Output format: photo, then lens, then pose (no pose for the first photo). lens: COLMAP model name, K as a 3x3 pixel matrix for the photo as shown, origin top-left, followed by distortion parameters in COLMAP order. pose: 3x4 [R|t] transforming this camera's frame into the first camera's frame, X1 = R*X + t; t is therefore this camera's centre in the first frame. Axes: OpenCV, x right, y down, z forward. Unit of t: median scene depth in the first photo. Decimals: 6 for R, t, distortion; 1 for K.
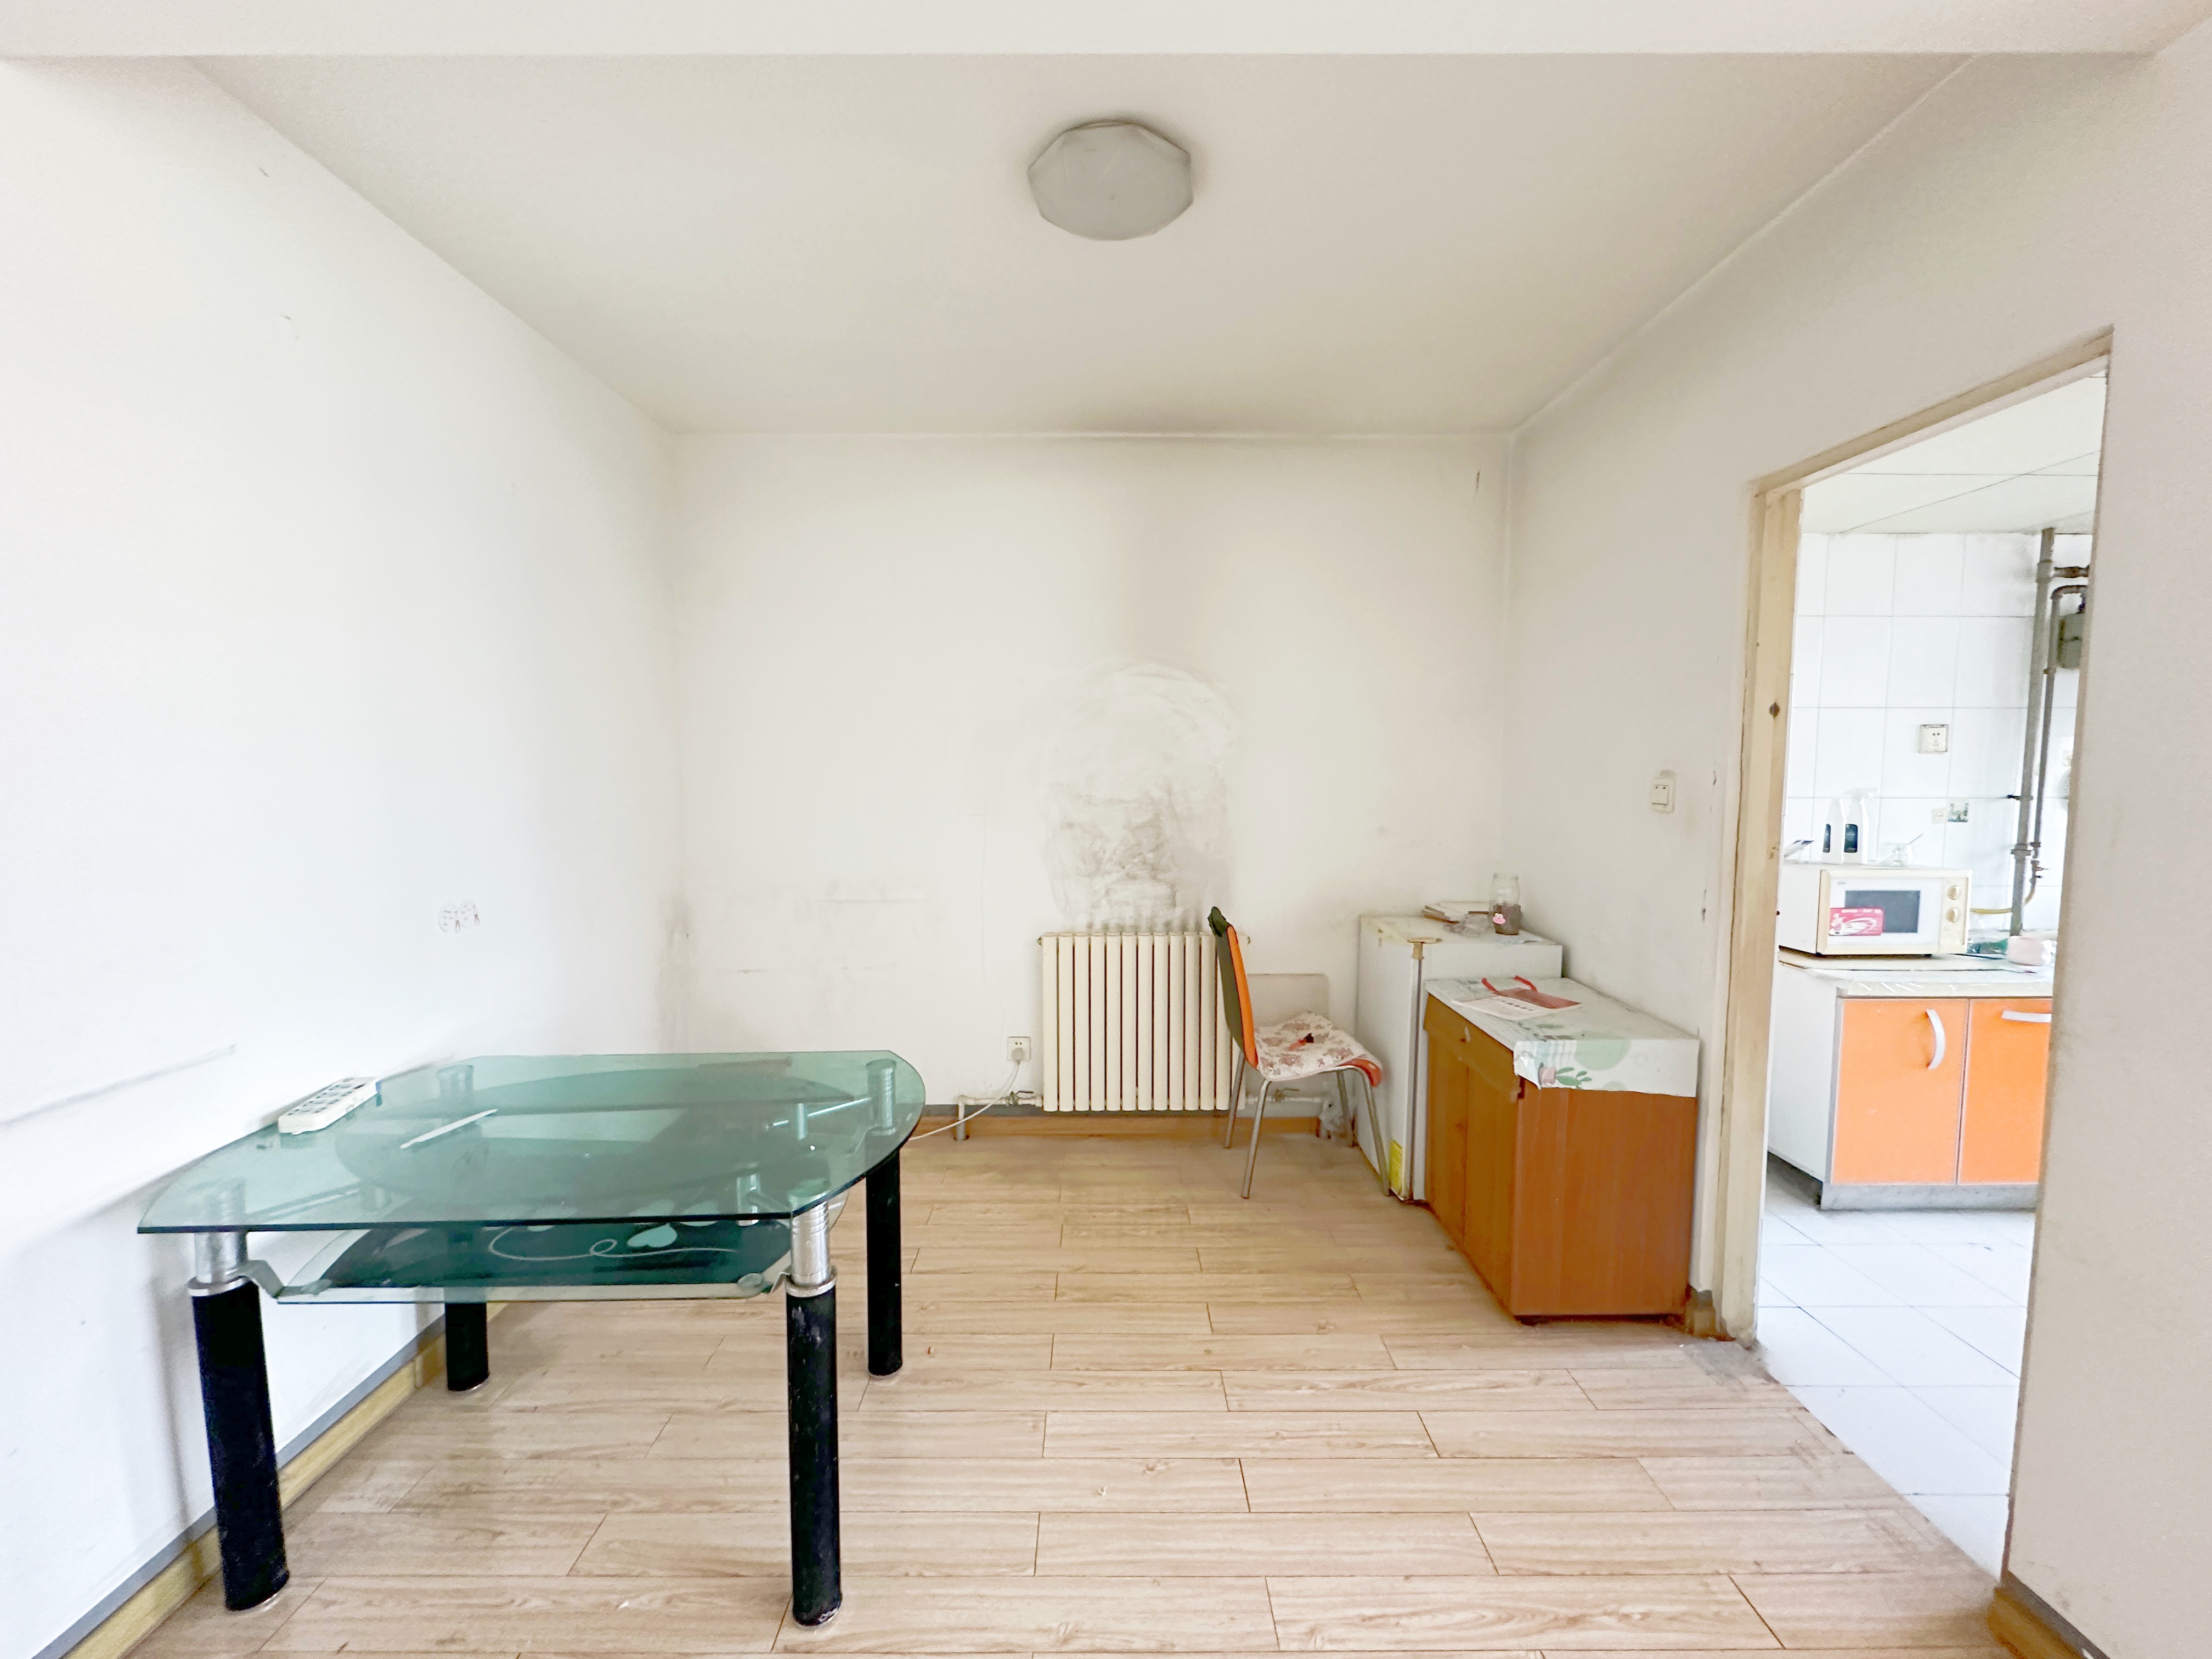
lens RADIAL K [[879.2, 0, 1101.9], [0, 879.2, 830.2], [0, 0, 1]] dist [-0.001760, -0.000079]
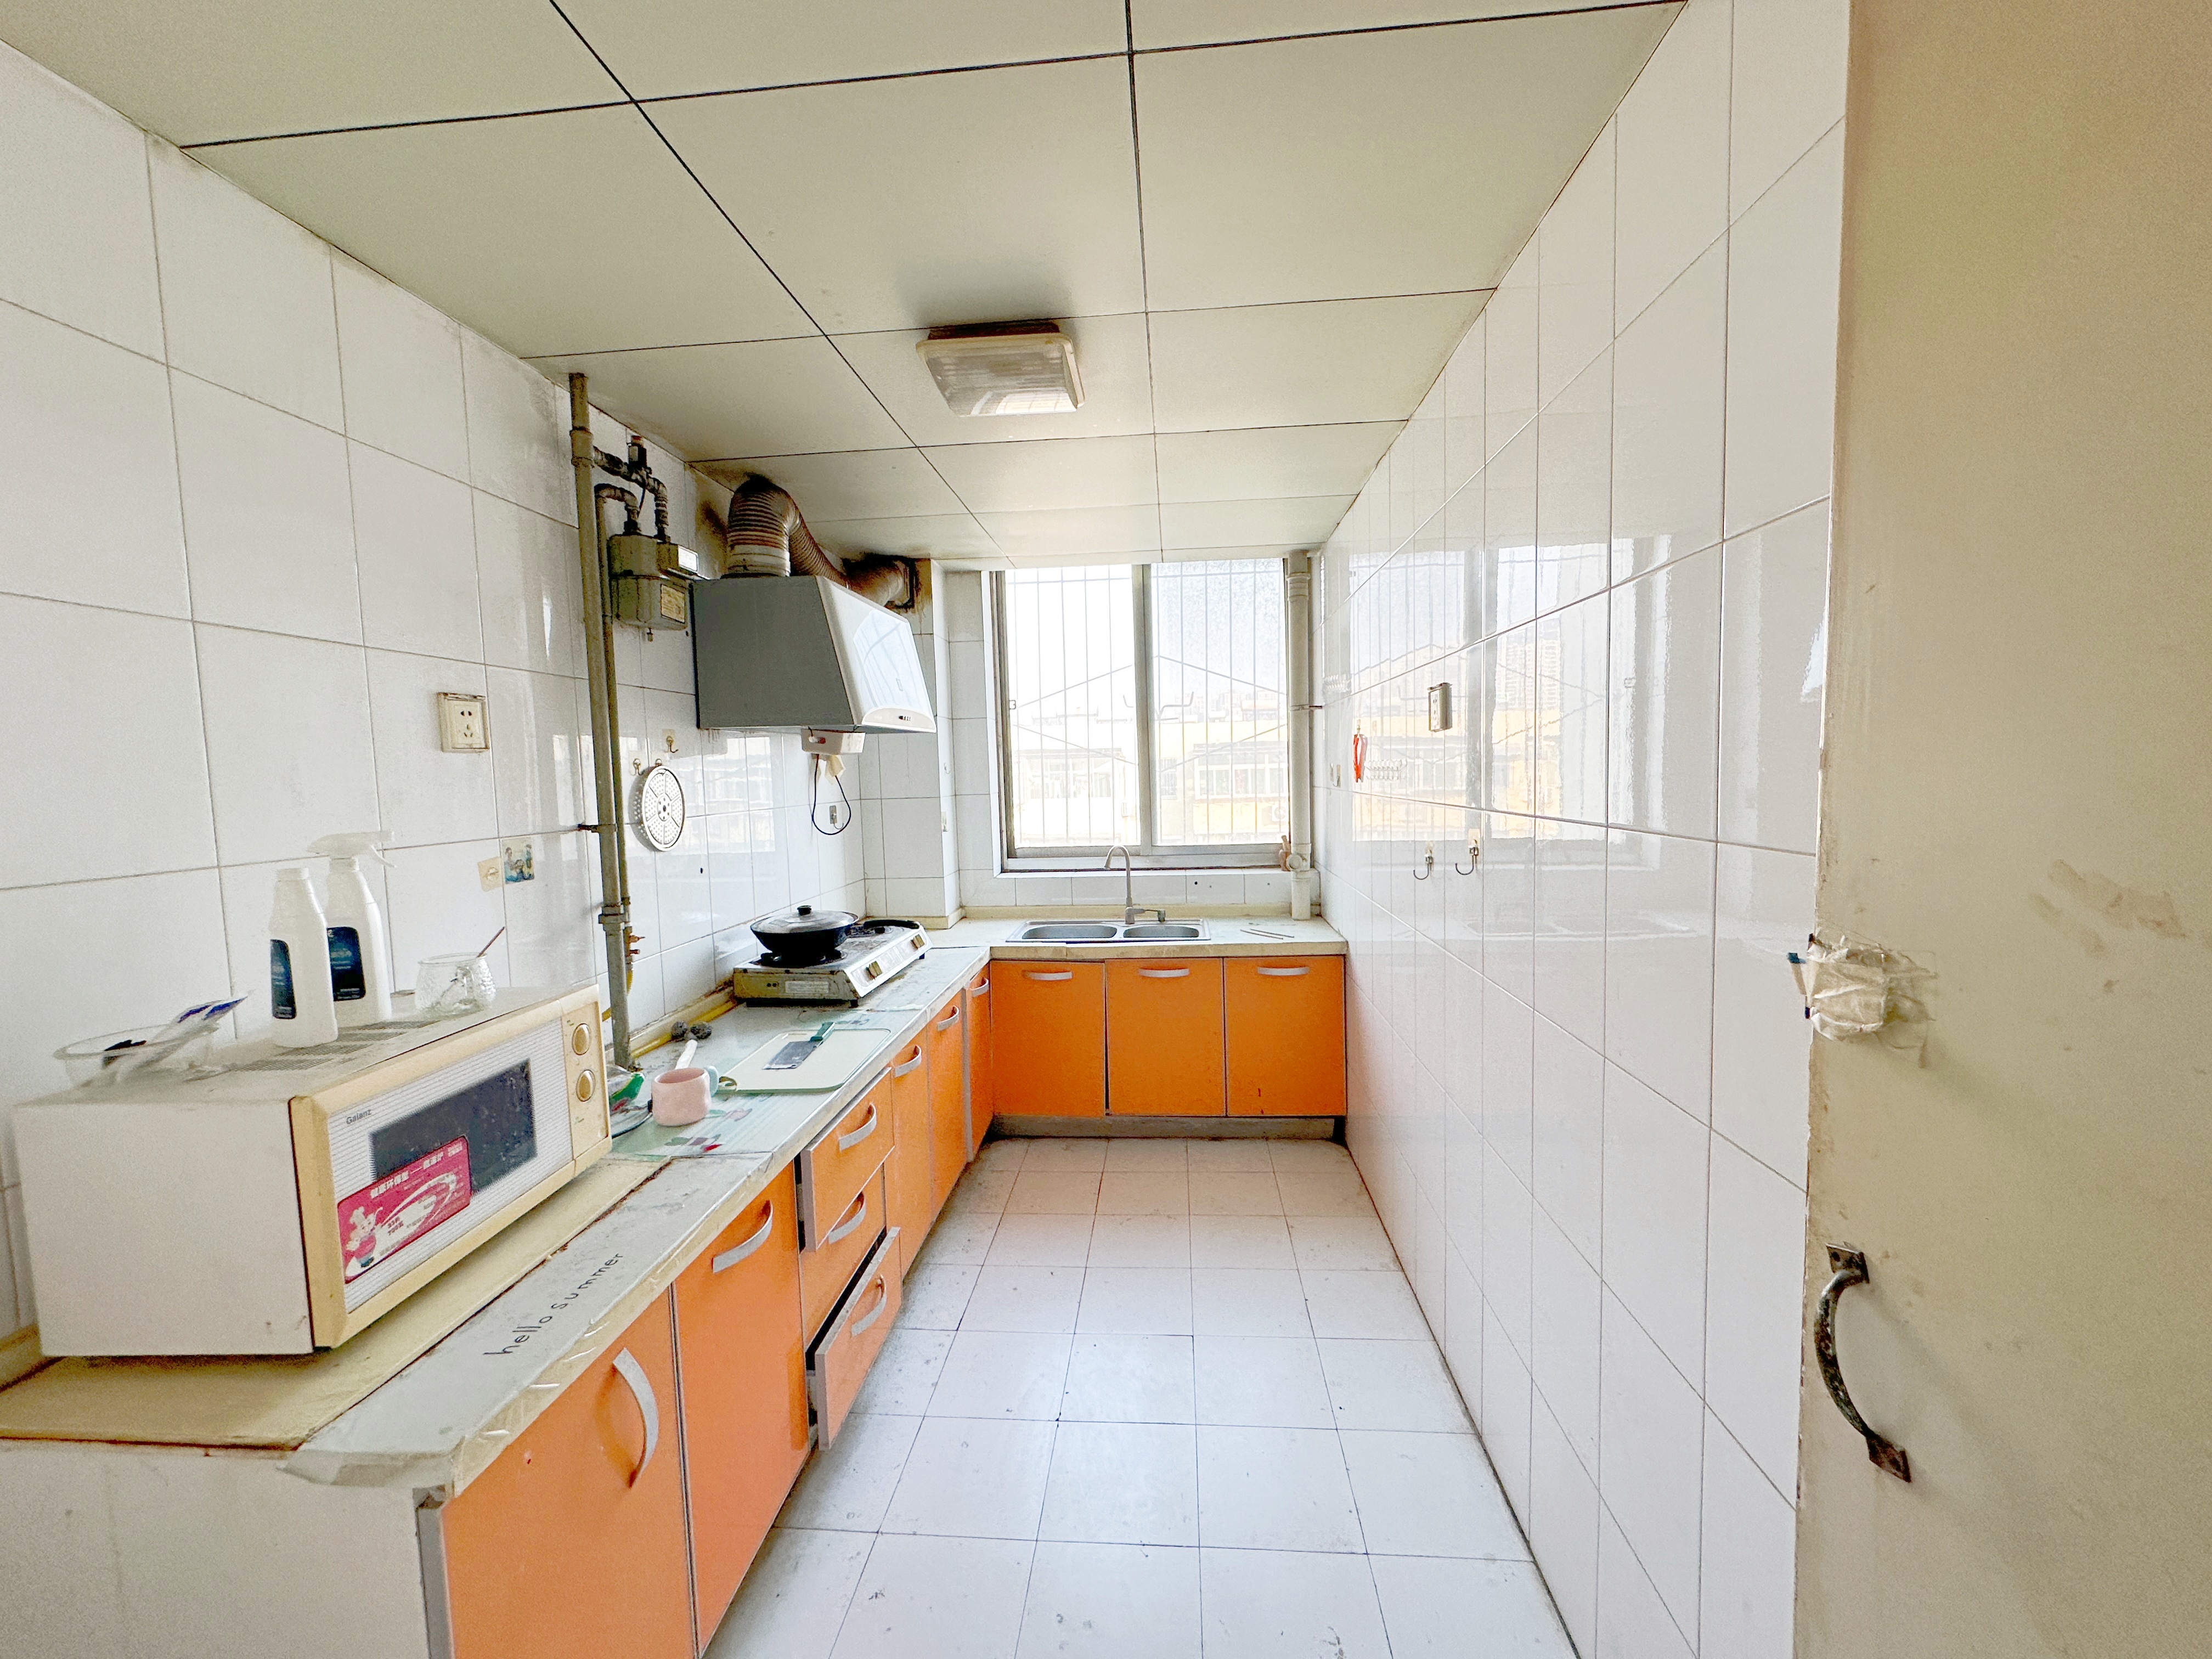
lens RADIAL K [[879.2, 0, 1105.0], [0, 879.2, 830.3], [0, 0, 1]] dist [-0.001760, -0.000079]
pose [[0.089697, -0.071701, 0.993385, 0.501451], [0.103368, 0.992689, 0.062317, -0.038316], [-0.990591, 0.097094, 0.096453, 0.622820]]
